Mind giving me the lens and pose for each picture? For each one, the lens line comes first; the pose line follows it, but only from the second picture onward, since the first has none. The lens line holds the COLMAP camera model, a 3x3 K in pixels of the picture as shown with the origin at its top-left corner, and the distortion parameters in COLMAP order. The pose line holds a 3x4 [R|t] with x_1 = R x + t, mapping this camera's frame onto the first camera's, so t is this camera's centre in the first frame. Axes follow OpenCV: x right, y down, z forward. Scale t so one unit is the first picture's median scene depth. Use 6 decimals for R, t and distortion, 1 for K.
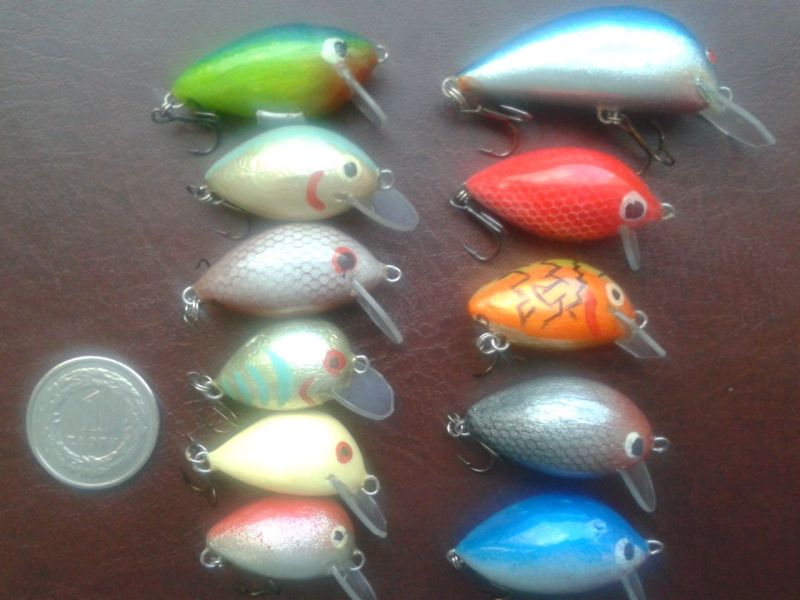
lens RADIAL K [[775.1, 0, 400.0], [0, 775.1, 300.0], [0, 0, 1]] dist [0.001596, -0.142509]
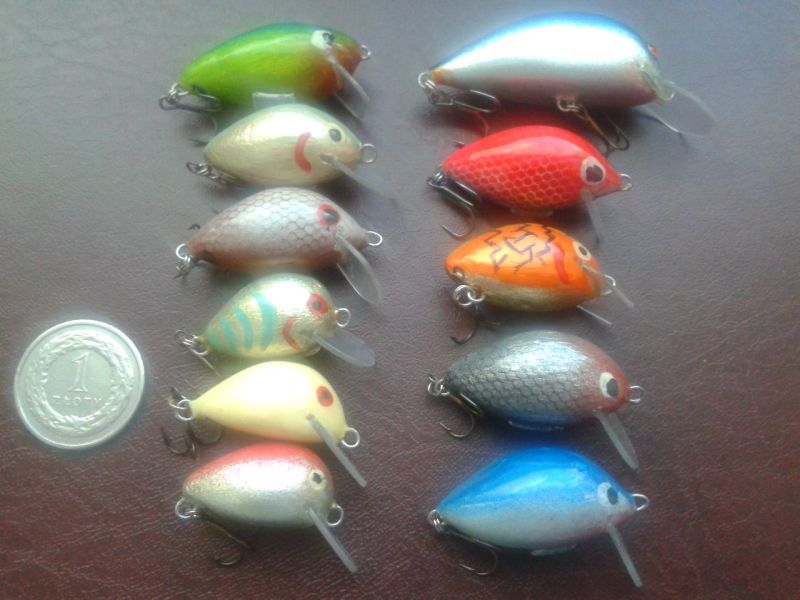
lens RADIAL K [[775.1, 0, 400.0], [0, 775.1, 300.0], [0, 0, 1]] dist [0.001596, -0.142509]
pose [[0.999991, -0.002554, 0.003503, 0.023358], [0.003343, 0.968731, -0.248091, 0.325172], [-0.002759, 0.248100, 0.968730, -0.016466]]
